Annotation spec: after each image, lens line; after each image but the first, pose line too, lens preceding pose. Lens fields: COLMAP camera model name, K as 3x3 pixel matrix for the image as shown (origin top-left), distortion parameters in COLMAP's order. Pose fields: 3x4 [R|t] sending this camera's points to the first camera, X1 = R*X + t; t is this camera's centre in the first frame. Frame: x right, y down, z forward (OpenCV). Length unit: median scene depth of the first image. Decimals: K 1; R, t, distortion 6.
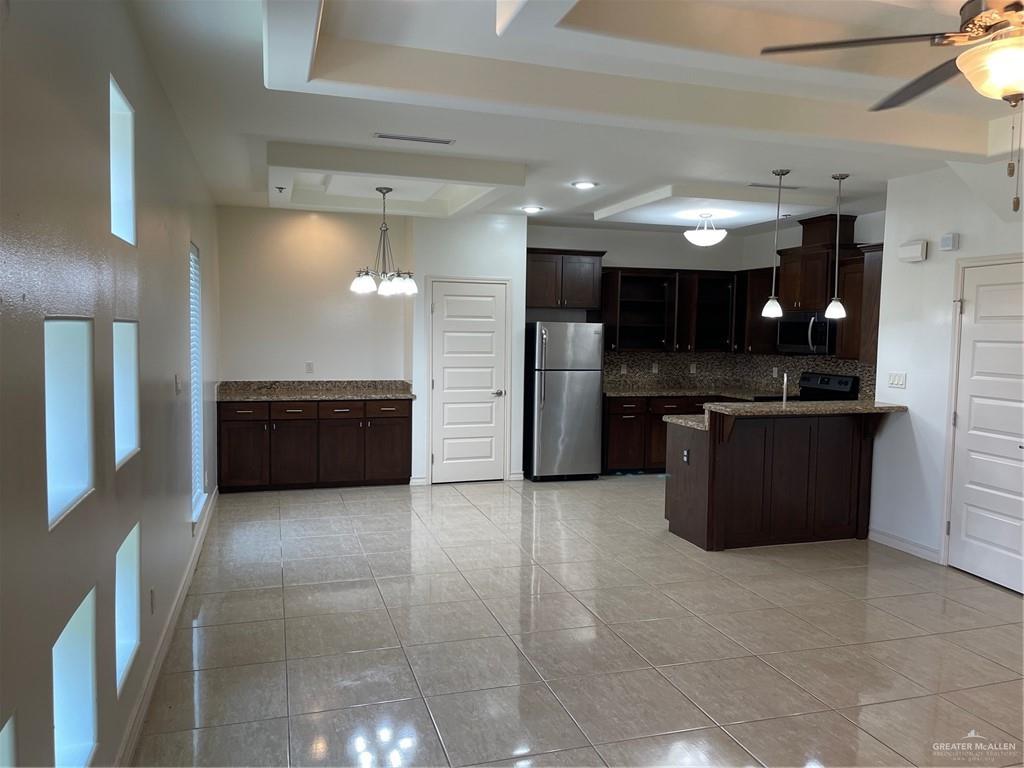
lens RADIAL K [[783.1, 0, 516.4], [0, 783.1, 383.8], [0, 0, 1]] dist [0.040532, -0.024574]
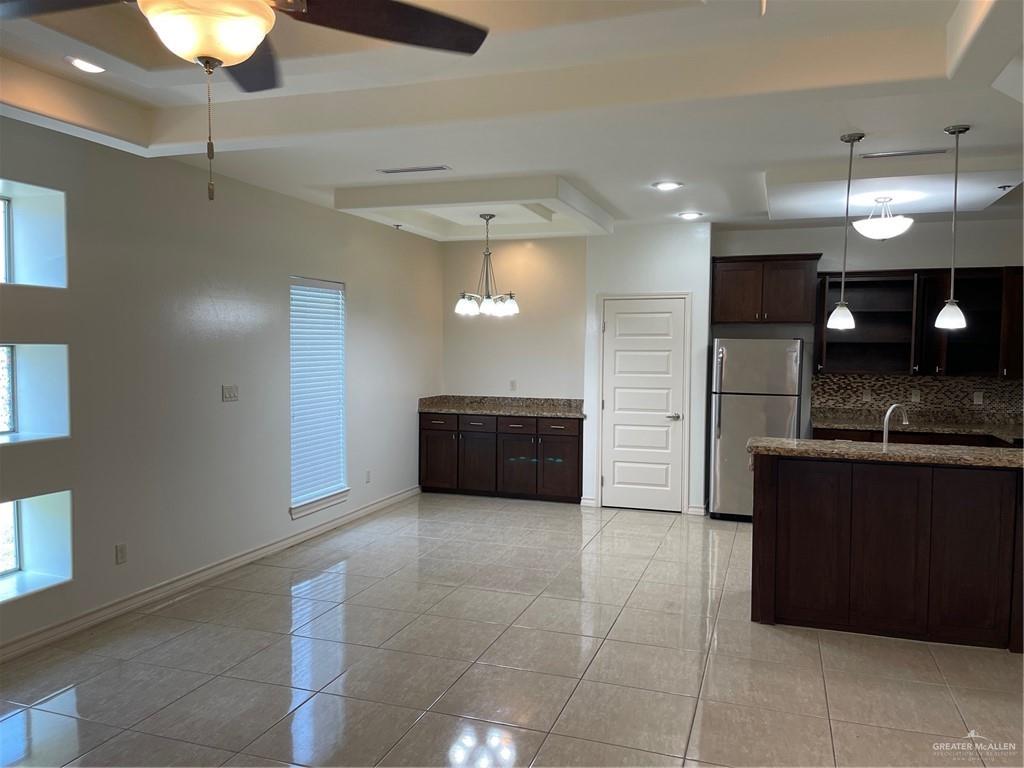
lens RADIAL K [[783.1, 0, 506.7], [0, 783.1, 384.5], [0, 0, 1]] dist [0.040532, -0.024574]
pose [[0.795765, 0.021110, -0.605238, 0.387975], [-0.036624, 0.999241, -0.013301, -0.006963], [0.604498, 0.032751, 0.795933, 0.147252]]
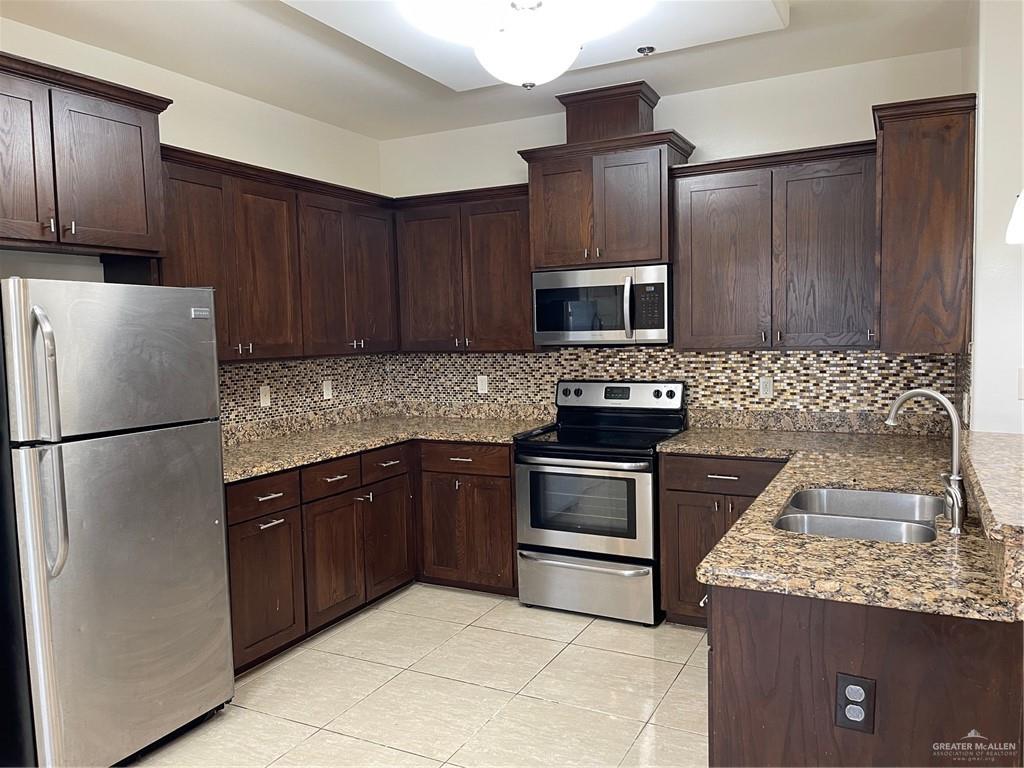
lens RADIAL K [[783.1, 0, 511.2], [0, 783.1, 384.2], [0, 0, 1]] dist [0.040532, -0.024574]
pose [[0.704831, -0.082239, 0.704592, -0.054237], [0.083660, 0.995962, 0.032559, -0.035175], [-0.704425, 0.035998, 0.708865, 0.670647]]
